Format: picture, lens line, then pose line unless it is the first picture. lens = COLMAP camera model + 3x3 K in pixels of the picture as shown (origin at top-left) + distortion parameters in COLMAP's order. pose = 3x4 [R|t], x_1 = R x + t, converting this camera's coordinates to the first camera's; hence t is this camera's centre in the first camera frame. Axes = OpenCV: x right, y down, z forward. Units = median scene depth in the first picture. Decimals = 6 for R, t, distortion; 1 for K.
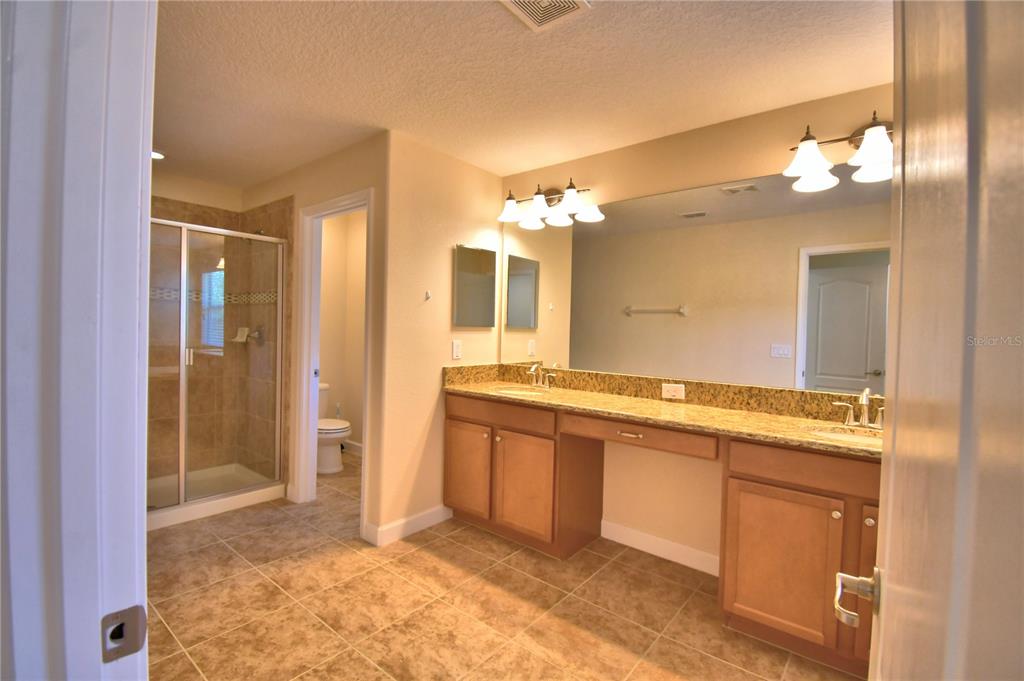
lens RADIAL K [[447.8, 0, 512.0], [0, 447.8, 340.5], [0, 0, 1]] dist [0.011616, -0.015831]
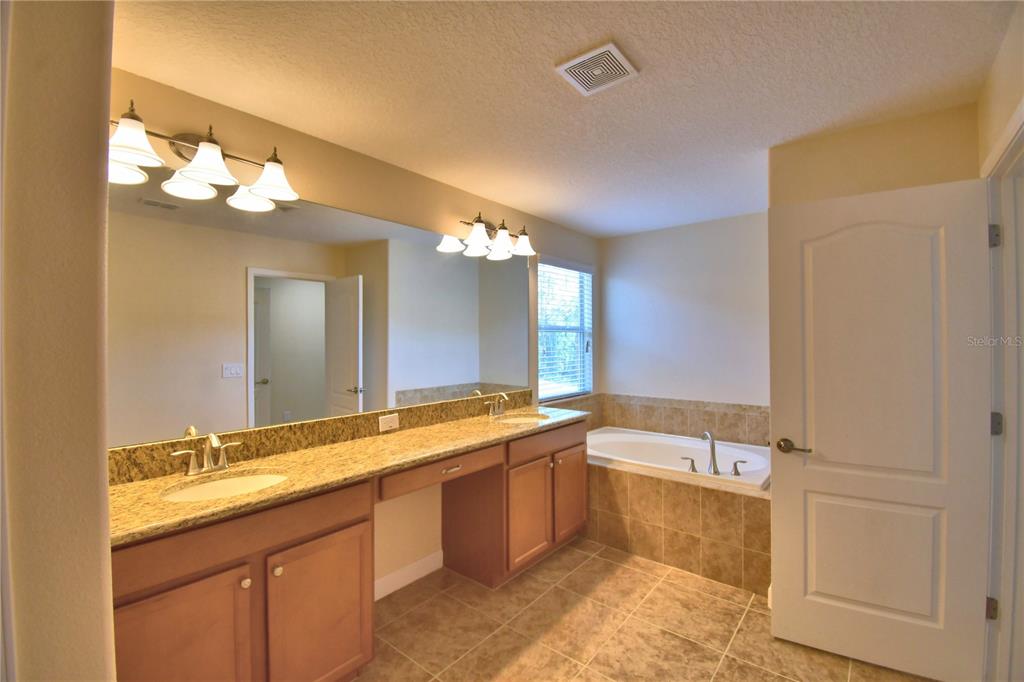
lens RADIAL K [[444.0, 0, 512.0], [0, 444.0, 341.0], [0, 0, 1]] dist [0.029352, 0.000042]
pose [[0.028911, -0.032604, 0.999050, -0.666722], [0.022117, 0.999244, 0.031970, -0.100409], [-0.999337, 0.021172, 0.029611, 0.757714]]
